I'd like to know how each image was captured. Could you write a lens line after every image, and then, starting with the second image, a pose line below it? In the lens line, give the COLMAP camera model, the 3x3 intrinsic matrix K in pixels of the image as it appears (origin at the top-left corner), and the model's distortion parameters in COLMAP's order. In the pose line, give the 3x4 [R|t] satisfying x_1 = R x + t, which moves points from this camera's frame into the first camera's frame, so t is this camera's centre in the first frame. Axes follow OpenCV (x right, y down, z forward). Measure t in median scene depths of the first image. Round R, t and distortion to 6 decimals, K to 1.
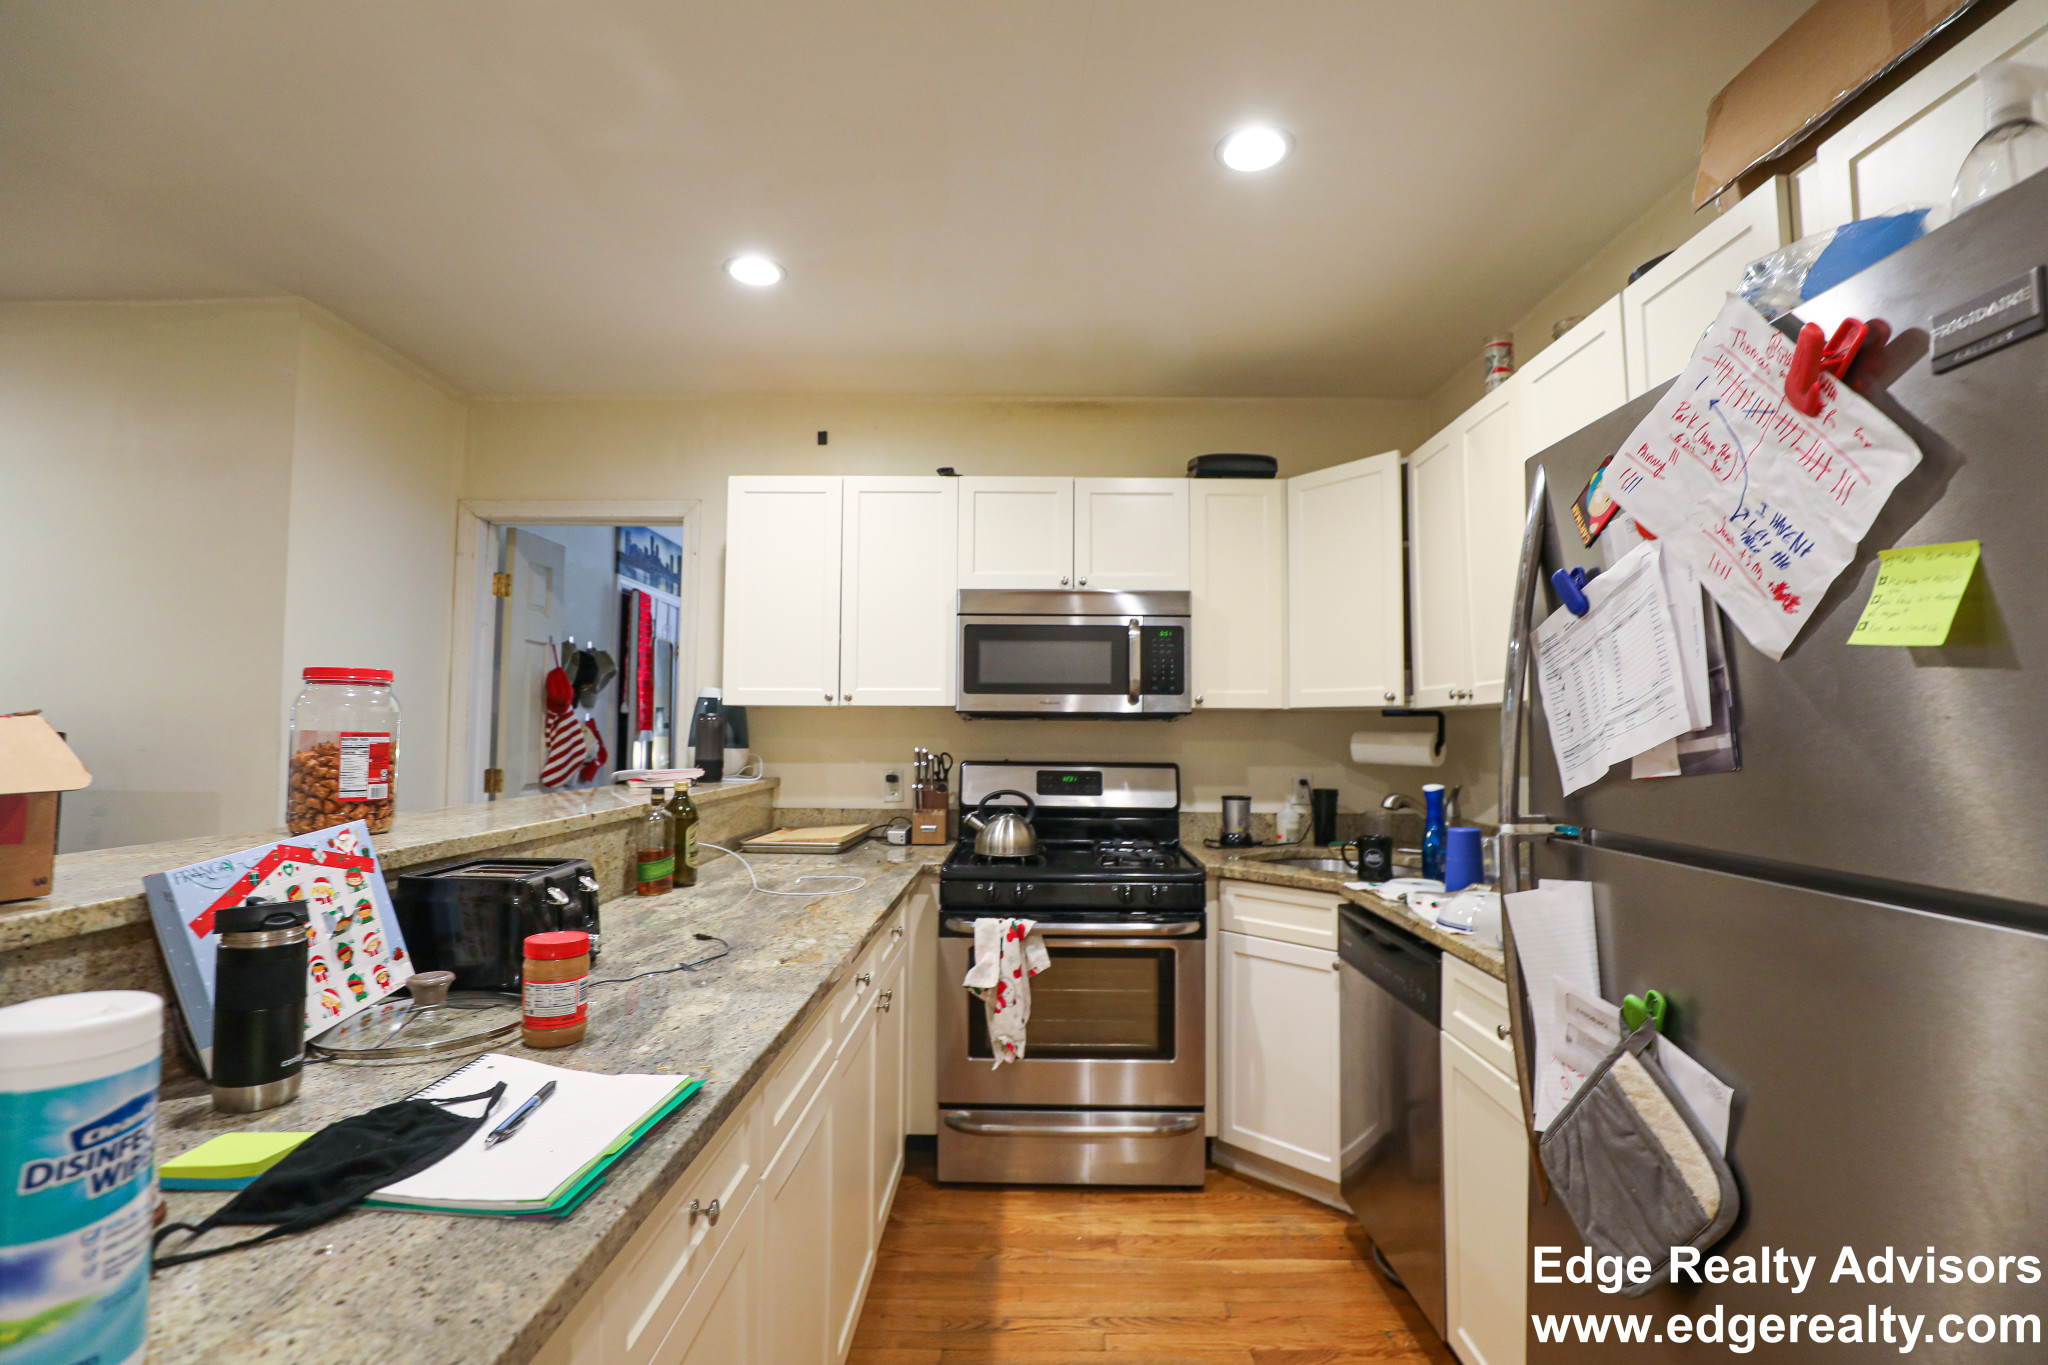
lens RADIAL K [[950.7, 0, 1040.8], [0, 950.7, 677.0], [0, 0, 1]] dist [-0.024140, 0.000679]
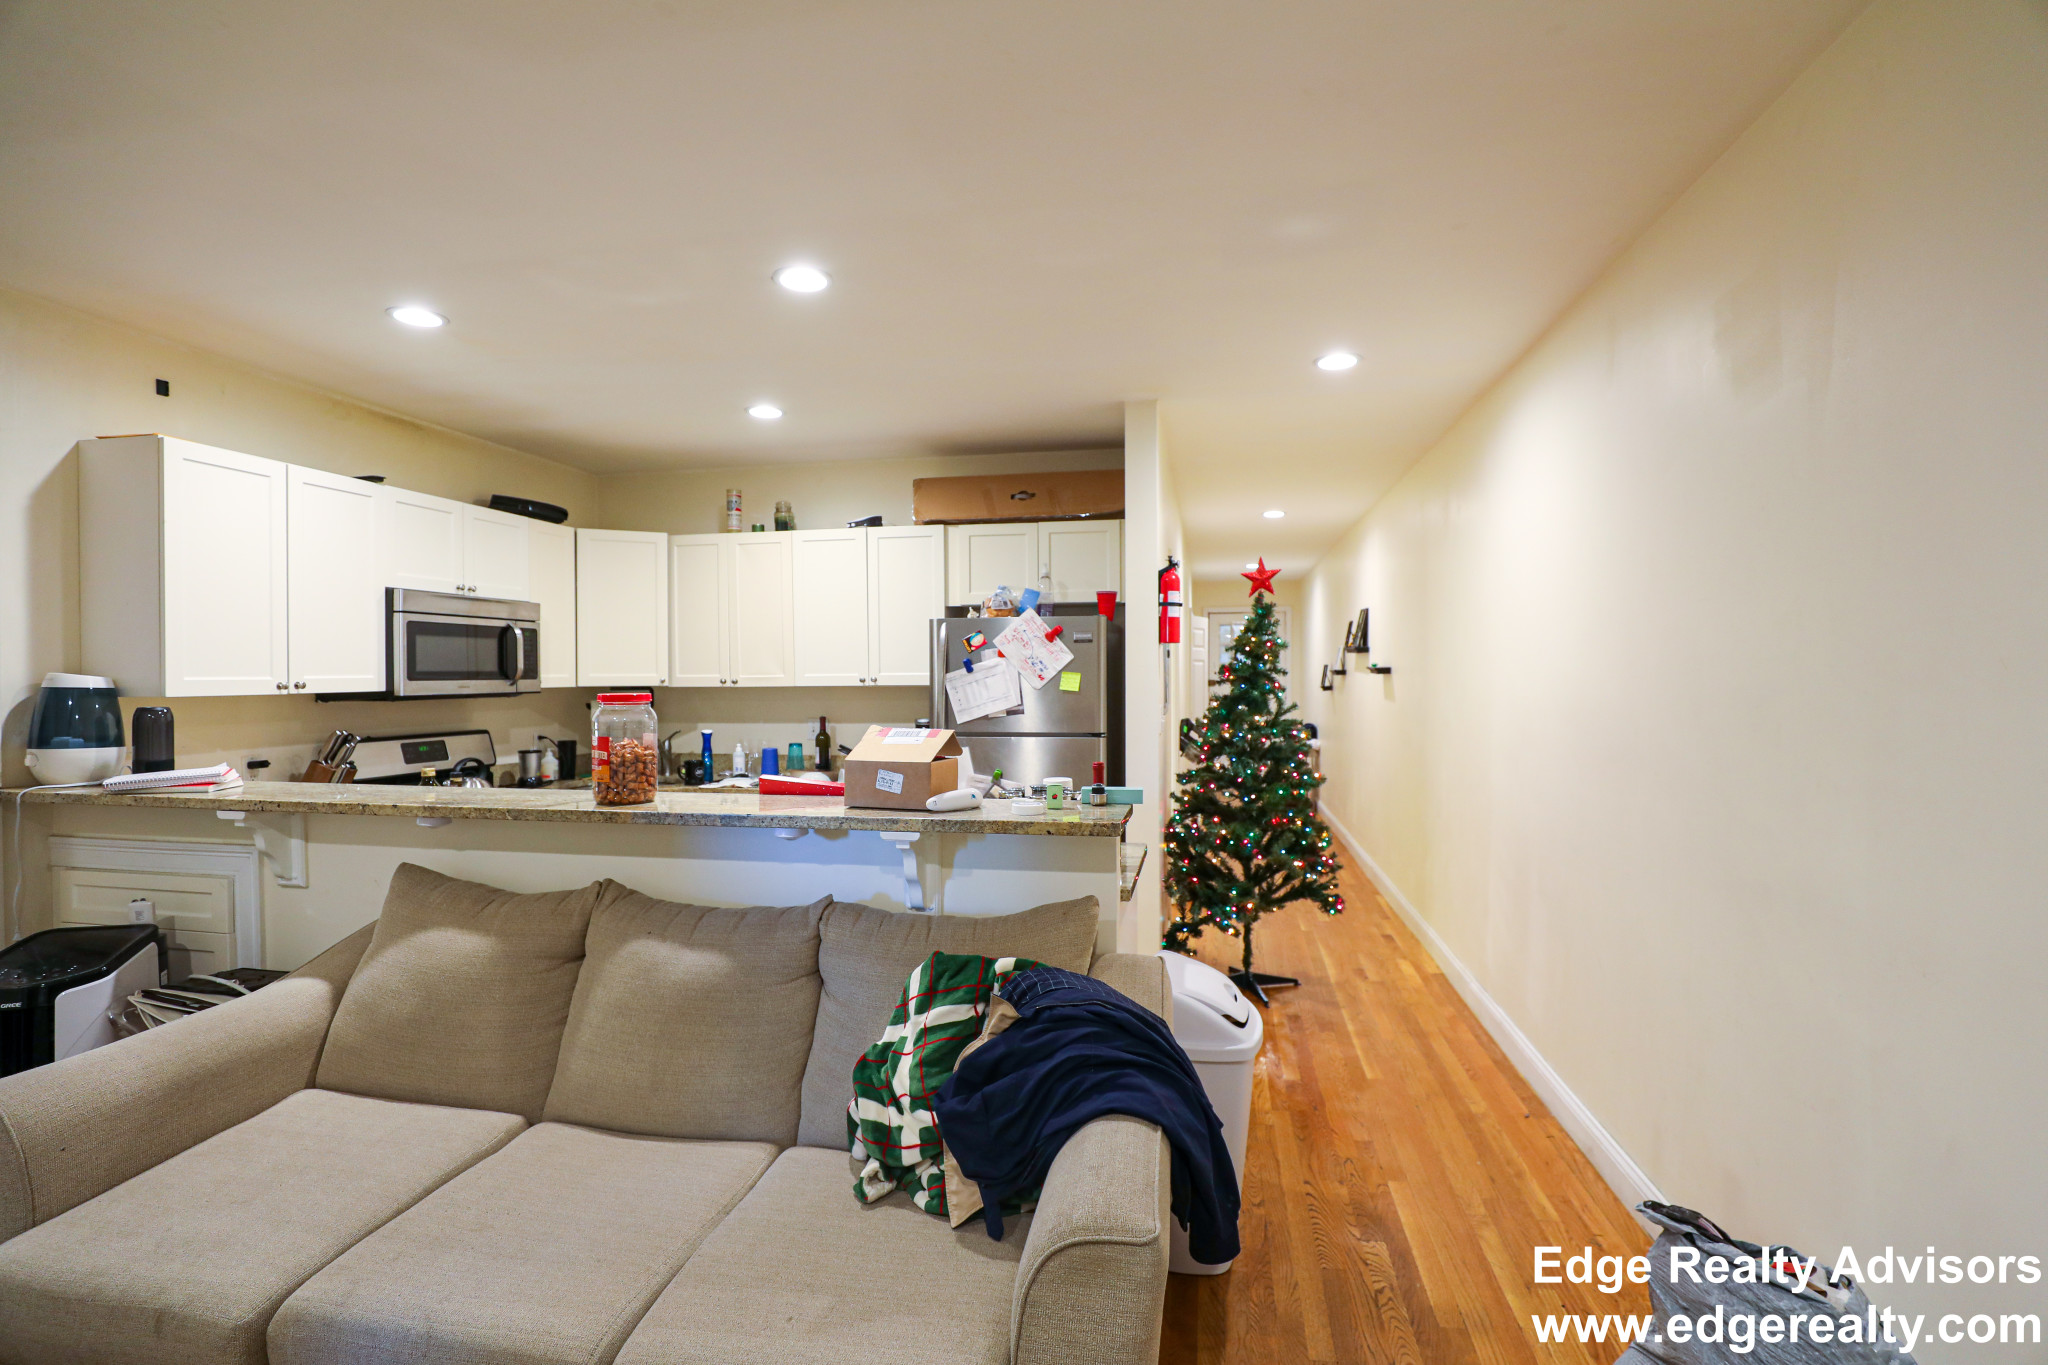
lens RADIAL K [[950.7, 0, 1040.8], [0, 950.7, 677.0], [0, 0, 1]] dist [-0.024140, 0.000679]
pose [[0.175132, -0.011375, 0.984479, -1.055181], [-0.051632, 0.998451, 0.020721, -0.049886], [-0.983190, -0.054460, 0.174273, 0.039287]]
